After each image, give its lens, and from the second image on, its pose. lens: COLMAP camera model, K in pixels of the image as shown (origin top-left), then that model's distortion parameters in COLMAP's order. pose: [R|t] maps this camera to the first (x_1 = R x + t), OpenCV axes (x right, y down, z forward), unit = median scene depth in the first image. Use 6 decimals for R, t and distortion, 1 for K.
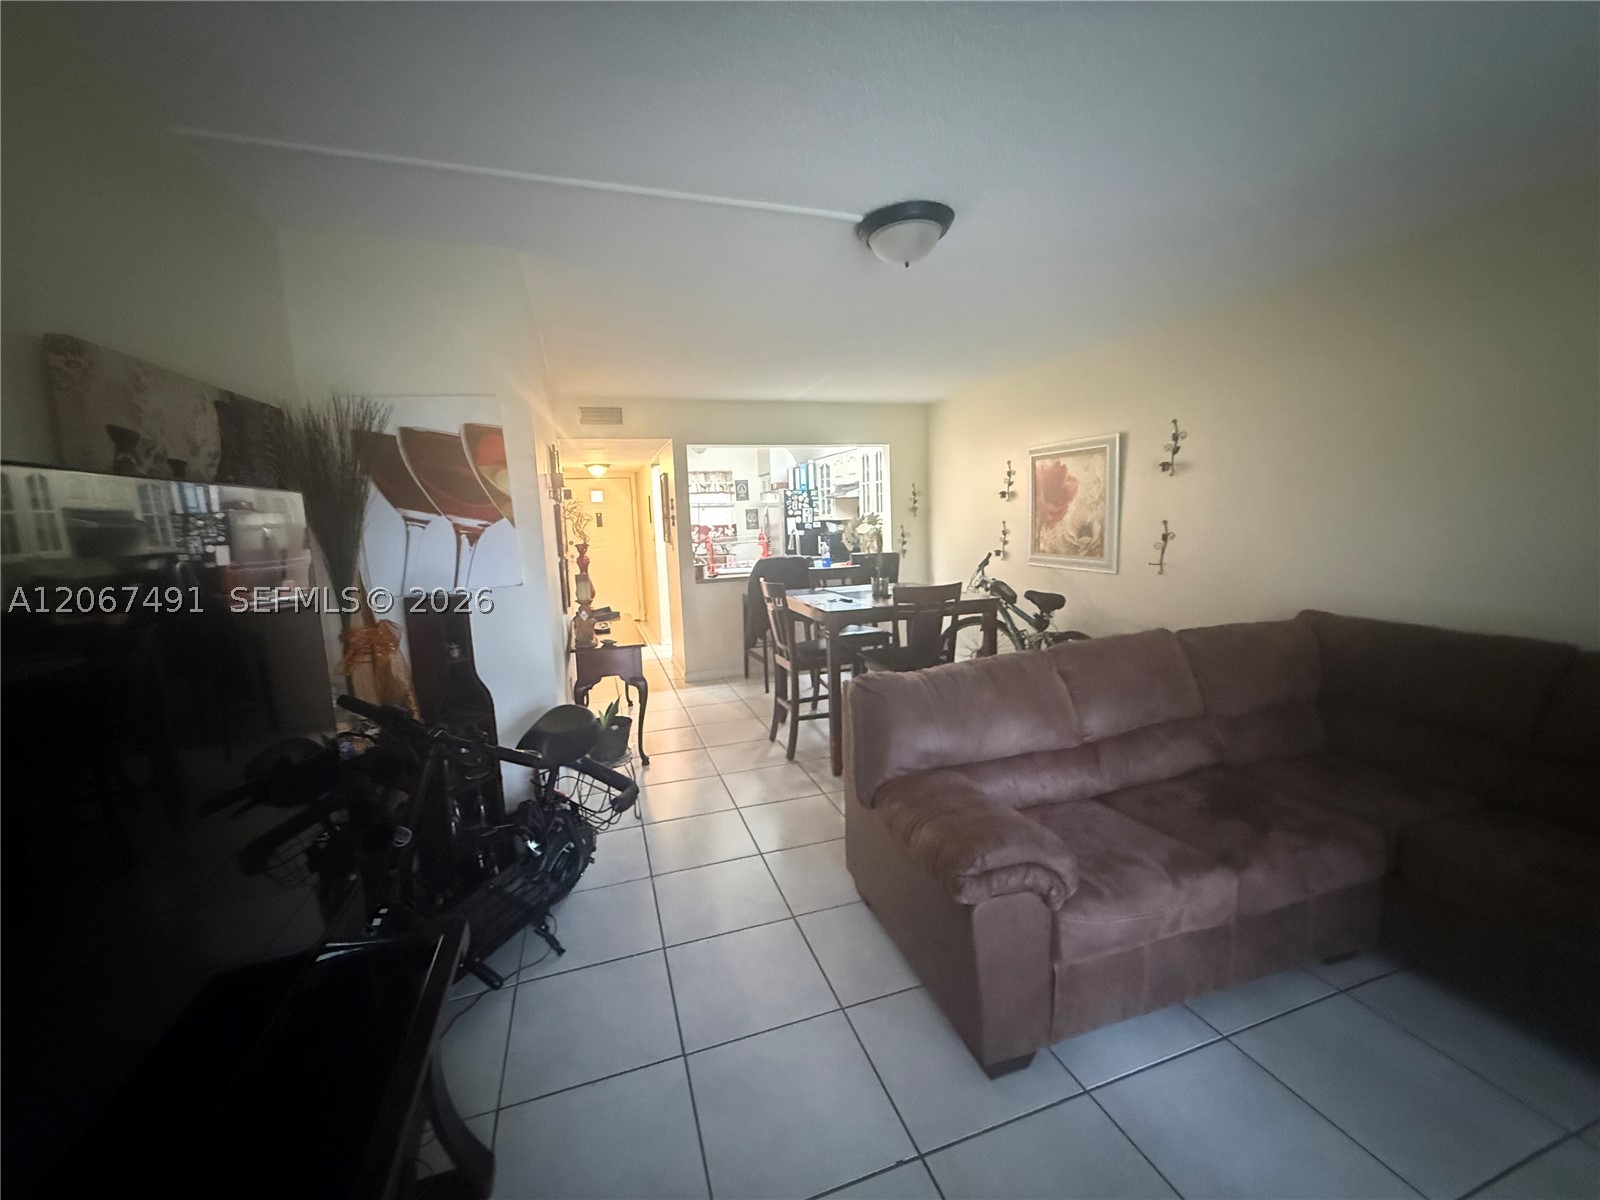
lens RADIAL K [[643.7, 0, 800.0], [0, 643.7, 600.0], [0, 0, 1]] dist [-0.001691, -0.000065]
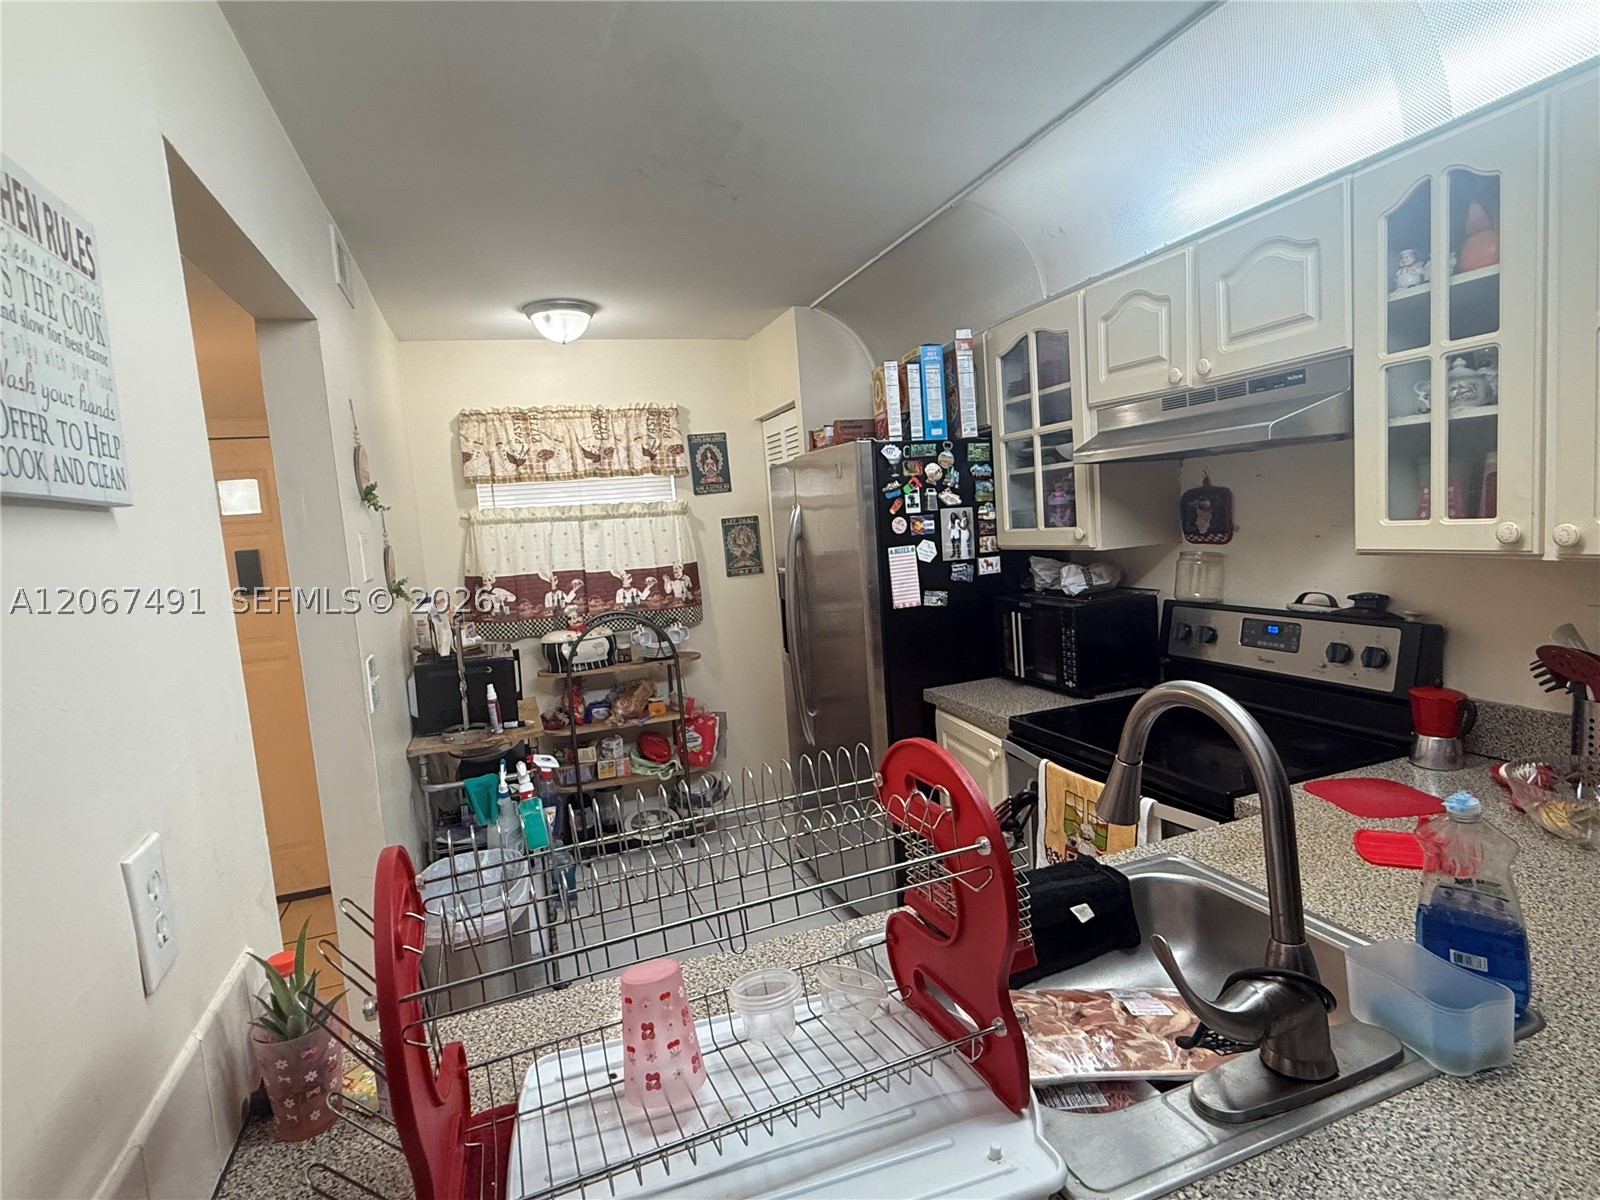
lens RADIAL K [[837.9, 0, 800.0], [0, 837.9, 600.0], [0, 0, 1]] dist [0.001261, 0.000818]
pose [[0.998866, -0.042527, 0.021408, -0.110683], [0.043201, 0.998553, -0.032036, -0.165002], [-0.020015, 0.032925, 0.999257, 1.124436]]
